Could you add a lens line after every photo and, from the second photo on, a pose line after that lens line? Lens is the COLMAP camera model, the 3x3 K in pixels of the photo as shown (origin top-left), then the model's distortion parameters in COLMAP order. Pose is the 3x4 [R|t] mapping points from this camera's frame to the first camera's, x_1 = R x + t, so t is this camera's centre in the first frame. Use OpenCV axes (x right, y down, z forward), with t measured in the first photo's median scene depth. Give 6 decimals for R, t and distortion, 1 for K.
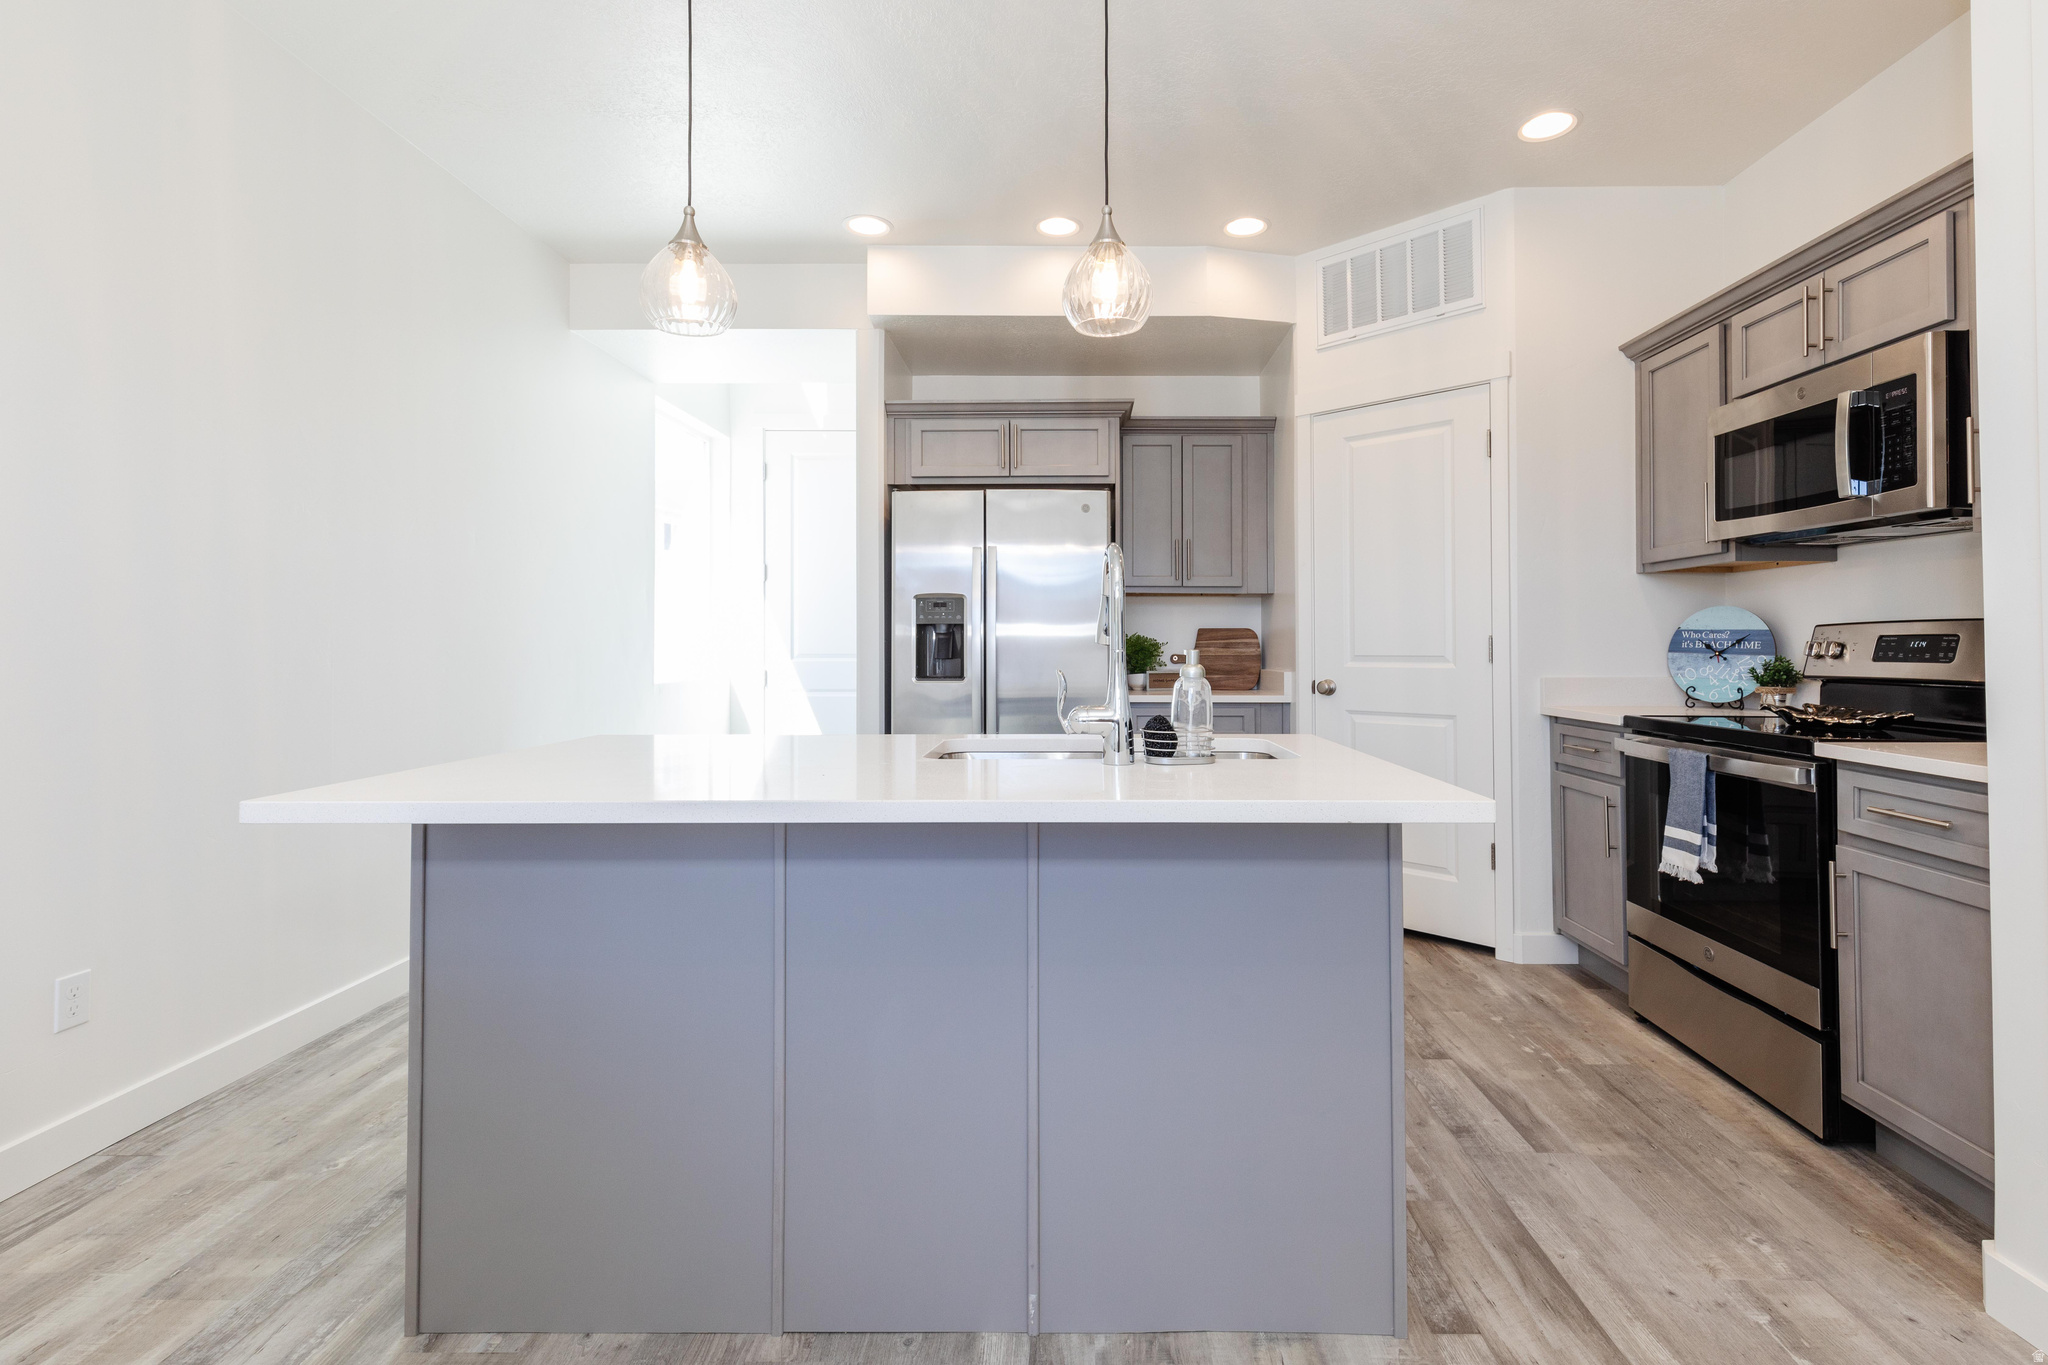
lens RADIAL K [[956.5, 0, 1062.1], [0, 956.5, 633.5], [0, 0, 1]] dist [0.011509, -0.001027]
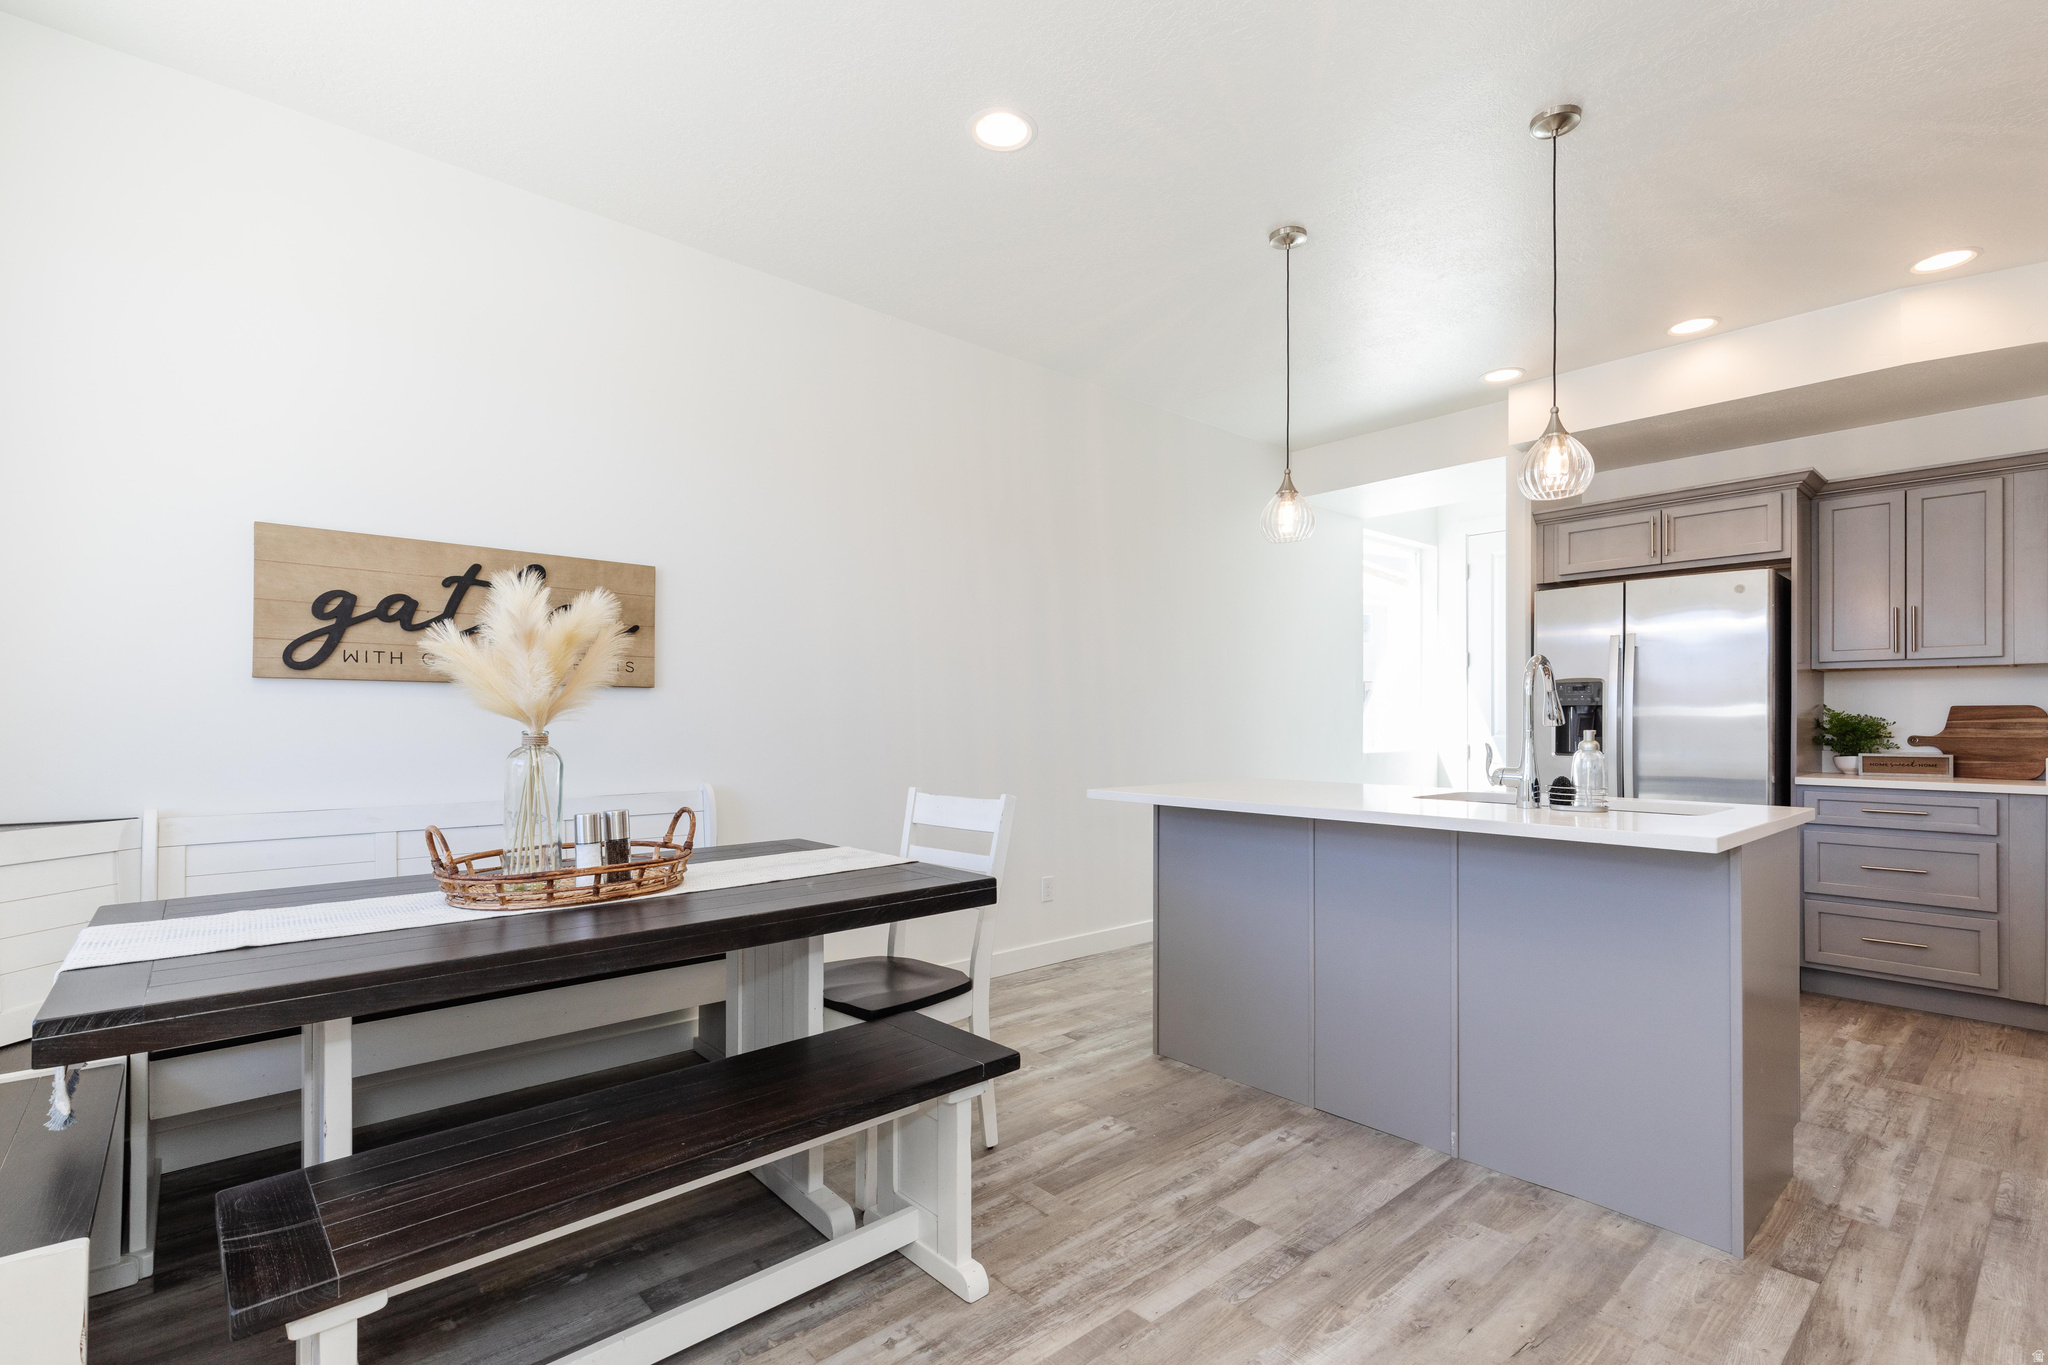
lens RADIAL K [[933.5, 0, 1019.1], [0, 933.5, 691.4], [0, 0, 1]] dist [0.012304, -0.000166]
pose [[0.664844, -0.022427, -0.746645, 0.256466], [0.007561, 0.999700, -0.023296, -0.005801], [0.746944, 0.009843, 0.664814, -0.223575]]
